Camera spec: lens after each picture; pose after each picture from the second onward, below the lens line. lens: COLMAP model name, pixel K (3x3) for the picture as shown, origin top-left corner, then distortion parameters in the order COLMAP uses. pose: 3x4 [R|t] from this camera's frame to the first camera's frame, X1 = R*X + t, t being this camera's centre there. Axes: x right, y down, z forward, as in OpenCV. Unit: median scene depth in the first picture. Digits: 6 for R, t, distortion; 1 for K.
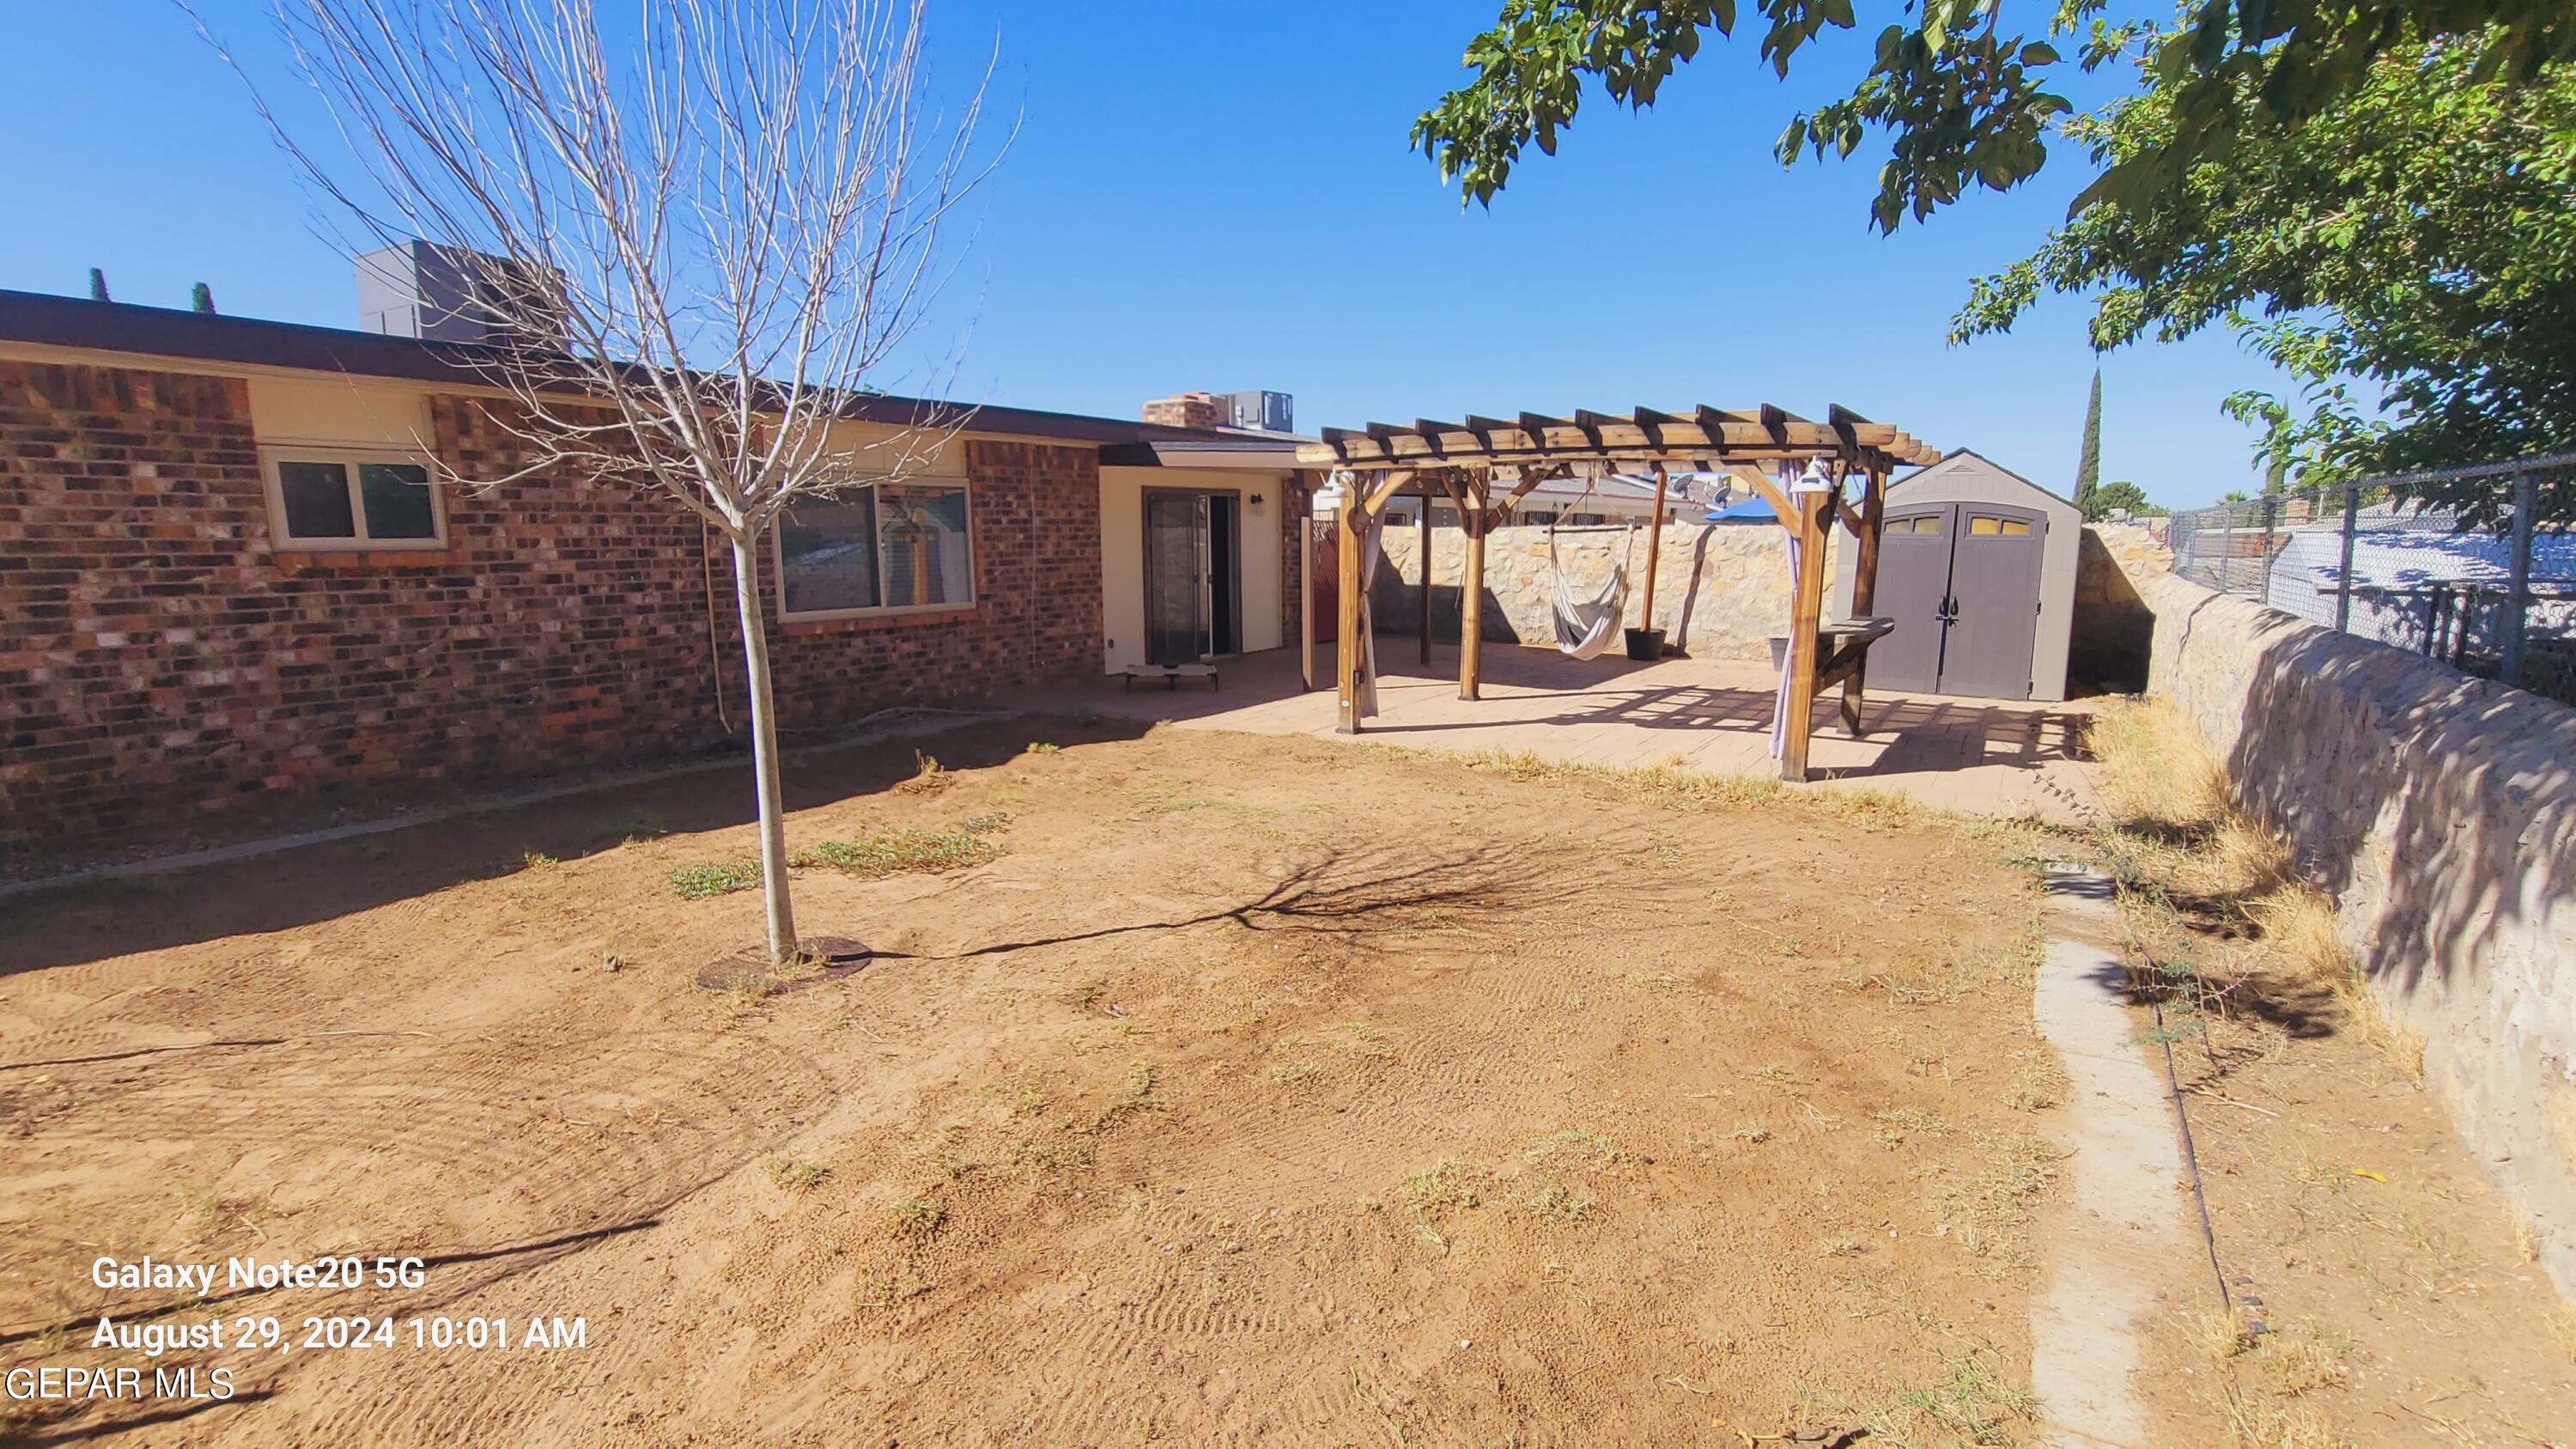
lens RADIAL K [[1172.5, 0, 1294.4], [0, 1172.5, 735.9], [0, 0, 1]] dist [0.000177, 0.000426]
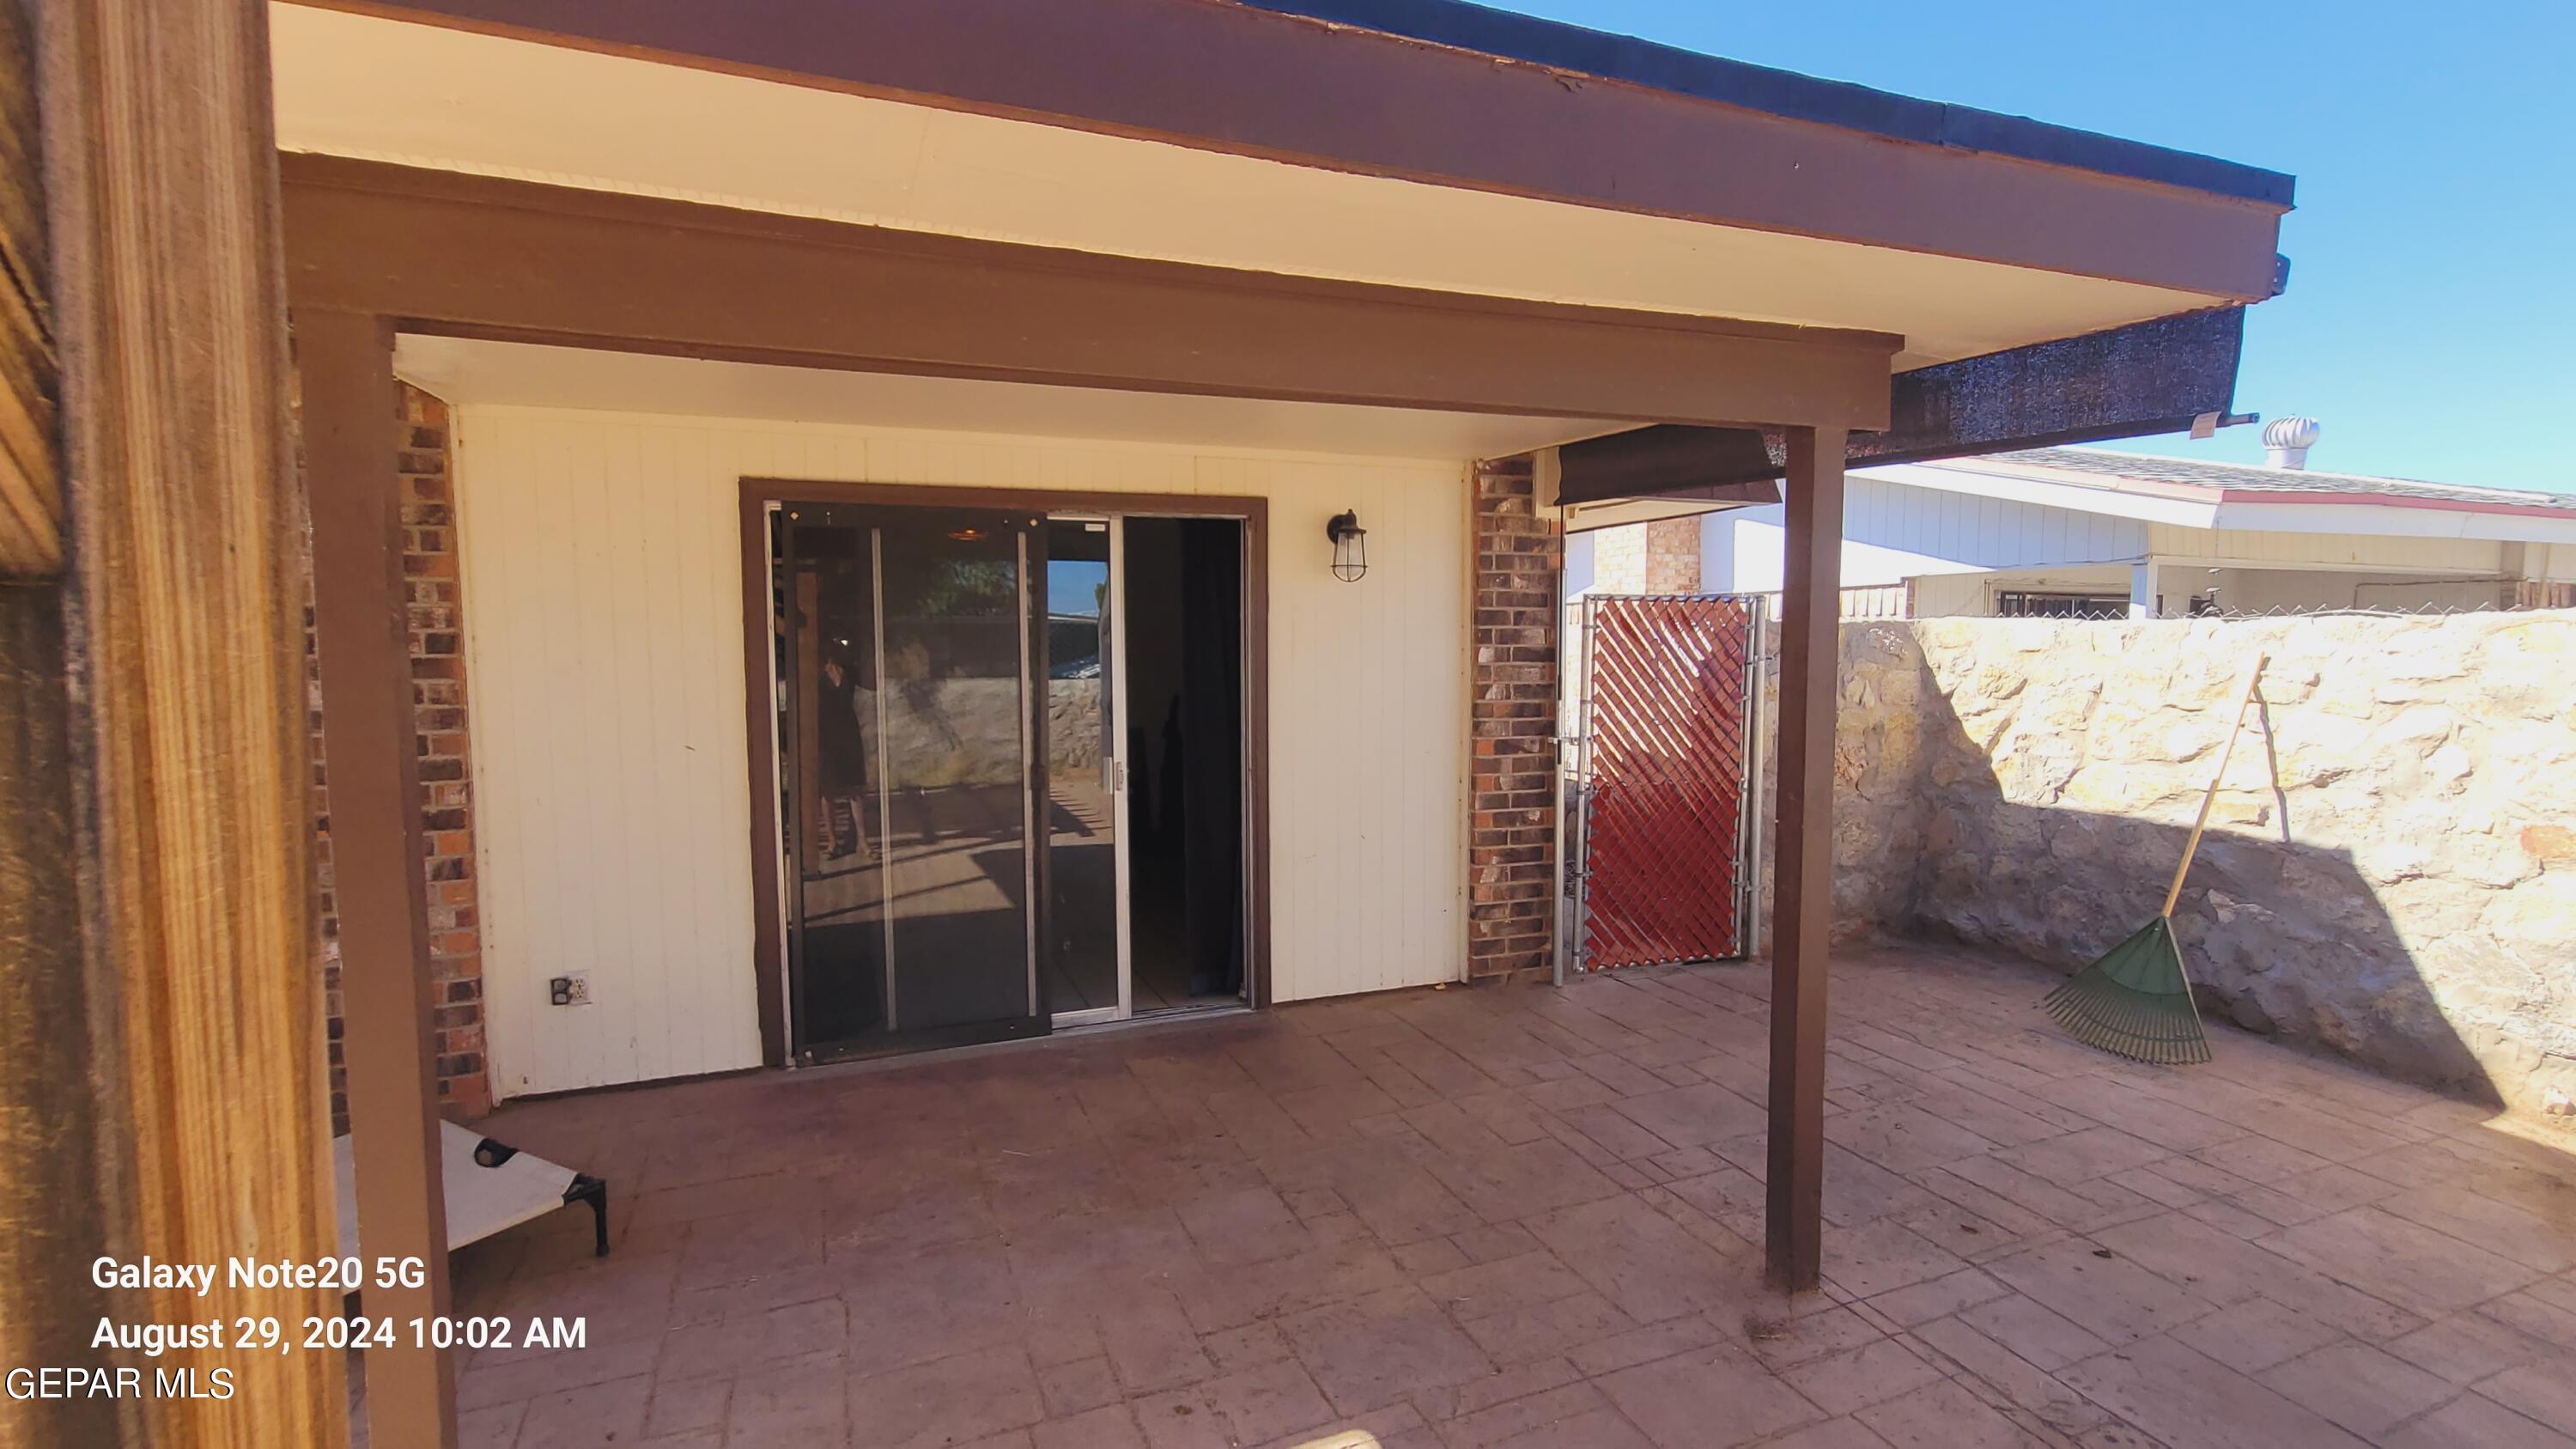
lens RADIAL K [[1179.7, 0, 1300.0], [0, 1179.7, 735.5], [0, 0, 1]] dist [-0.015047, 0.005433]
pose [[0.804888, 0.048818, -0.591415, 0.217098], [-0.103467, 0.992890, -0.058856, -0.184029], [0.584337, 0.108564, 0.804216, 1.083319]]
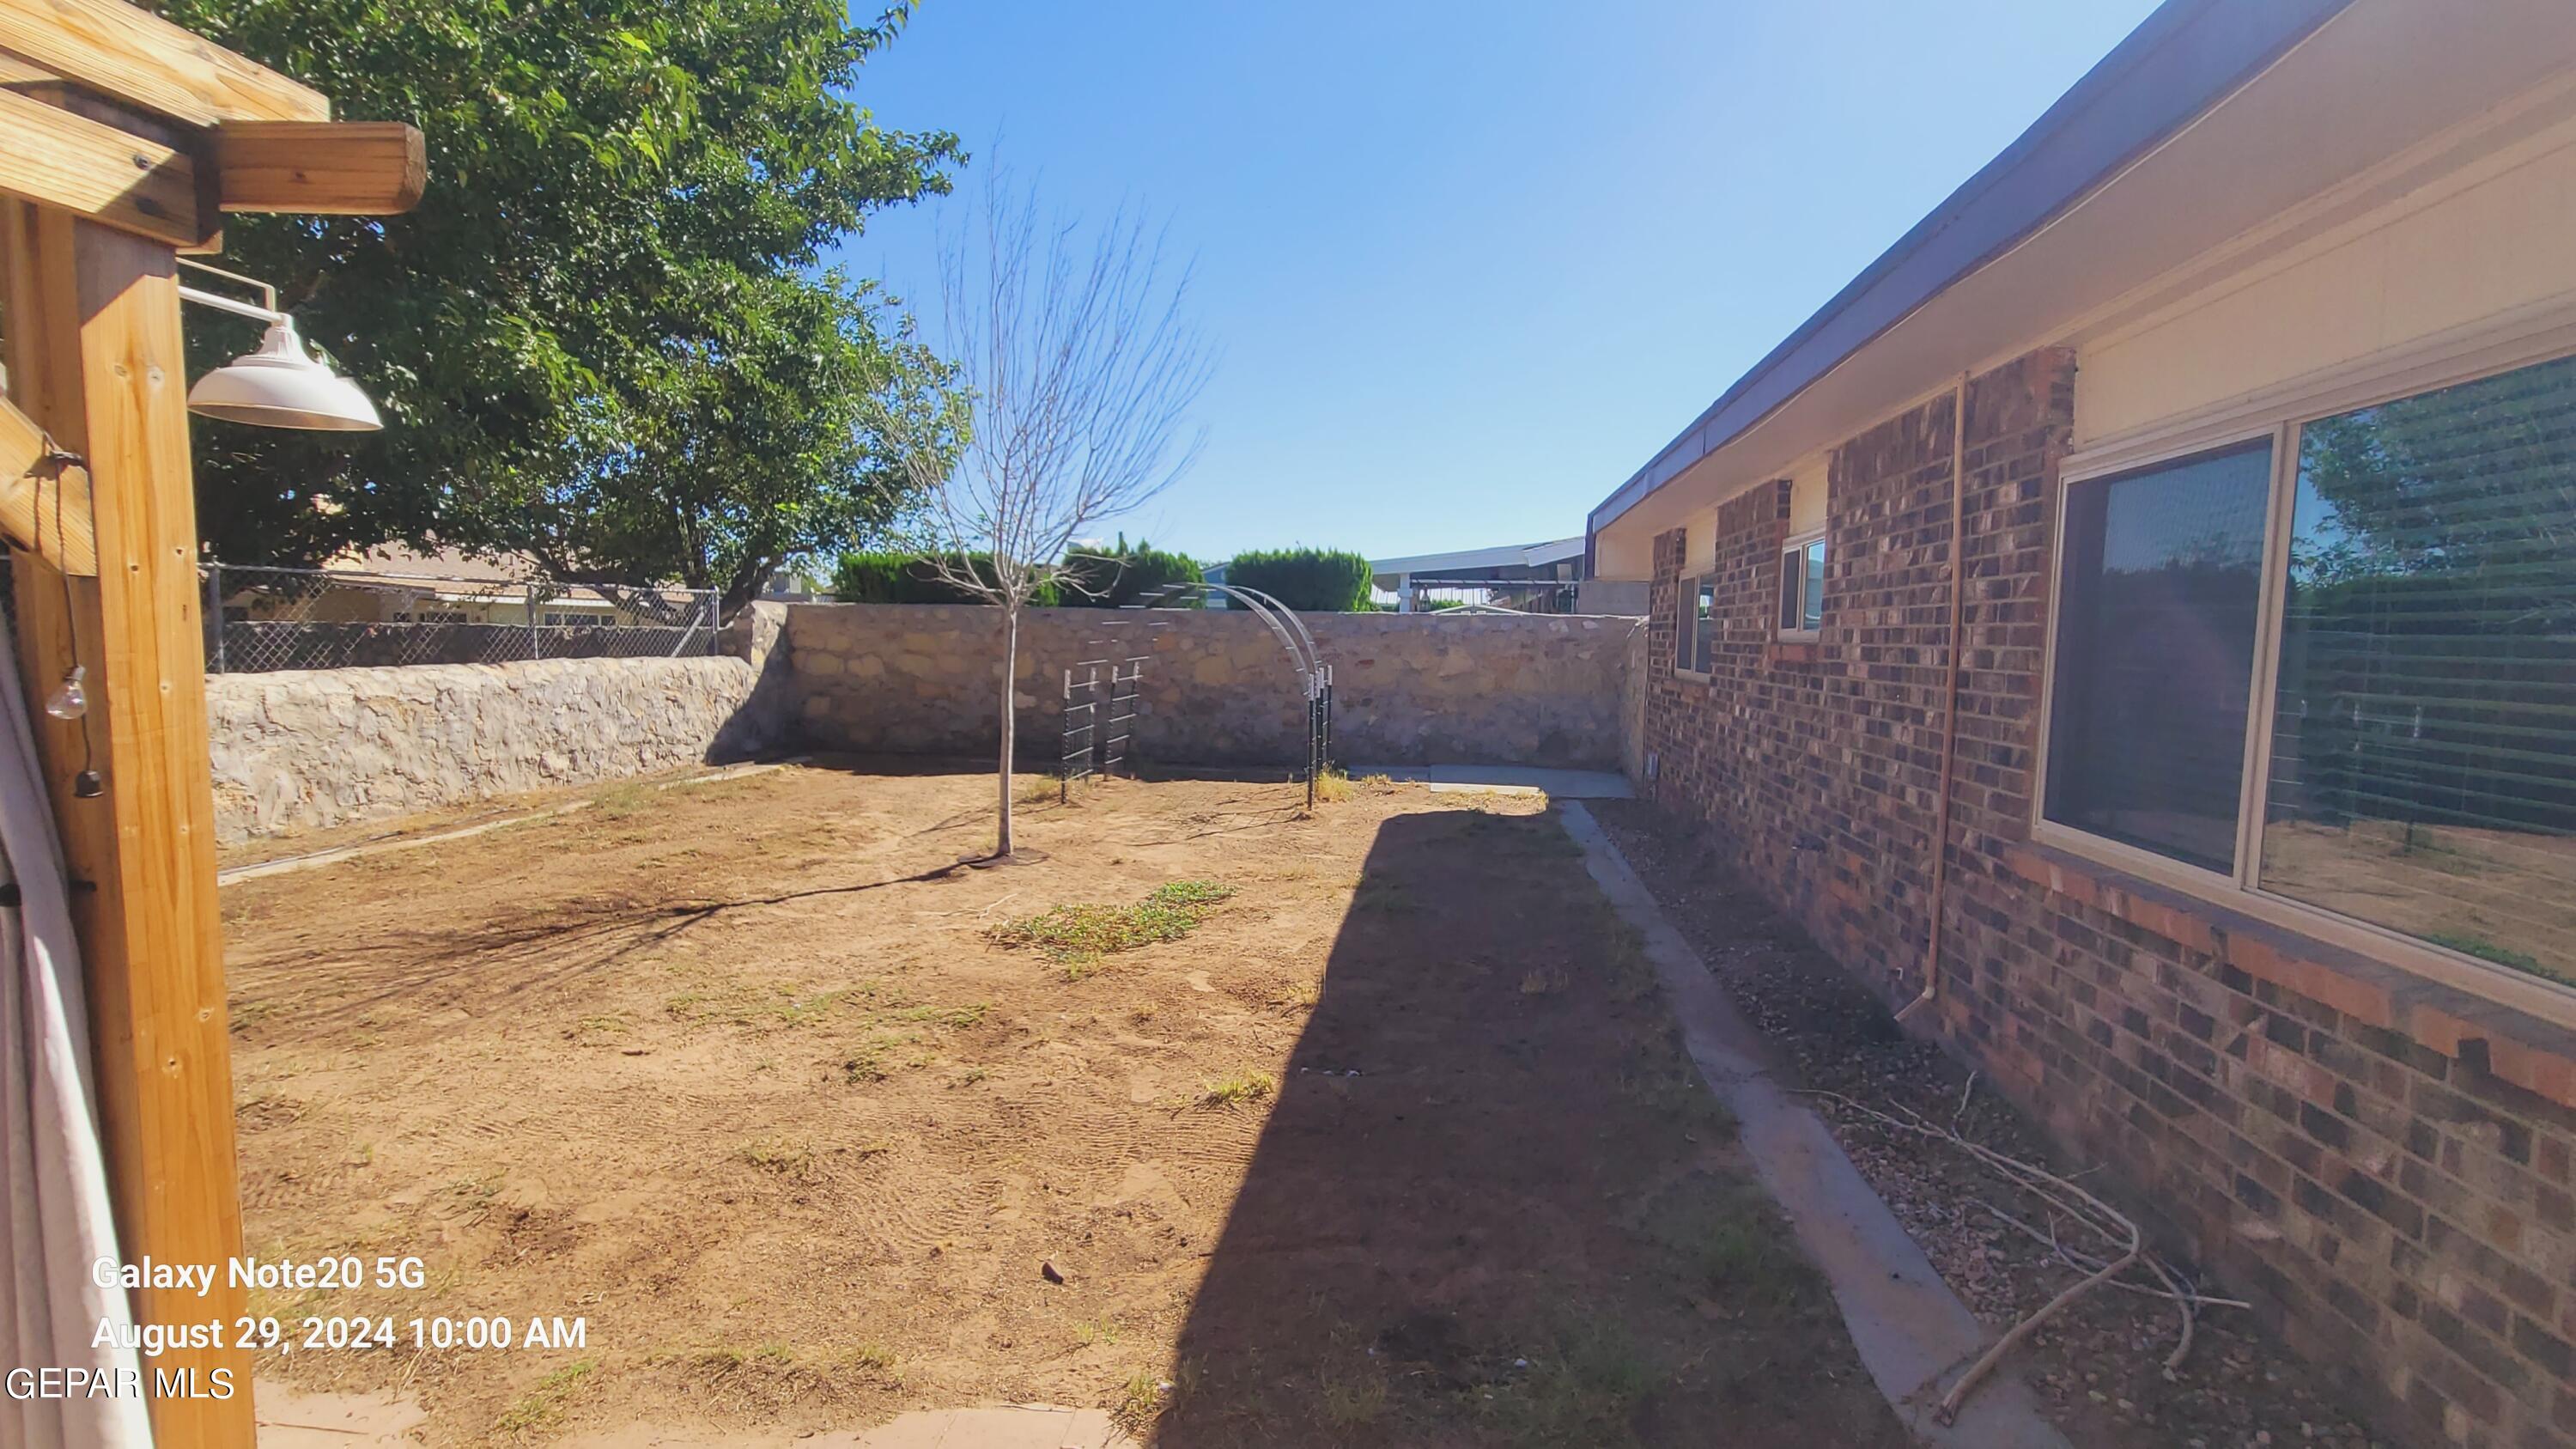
lens RADIAL K [[1179.7, 0, 1300.0], [0, 1179.7, 735.5], [0, 0, 1]] dist [-0.015047, 0.005433]
pose [[-0.907132, 0.024544, -0.420131, -0.041437], [-0.085699, 0.966607, 0.241507, -0.188395], [0.412029, 0.255084, -0.874737, 1.132626]]
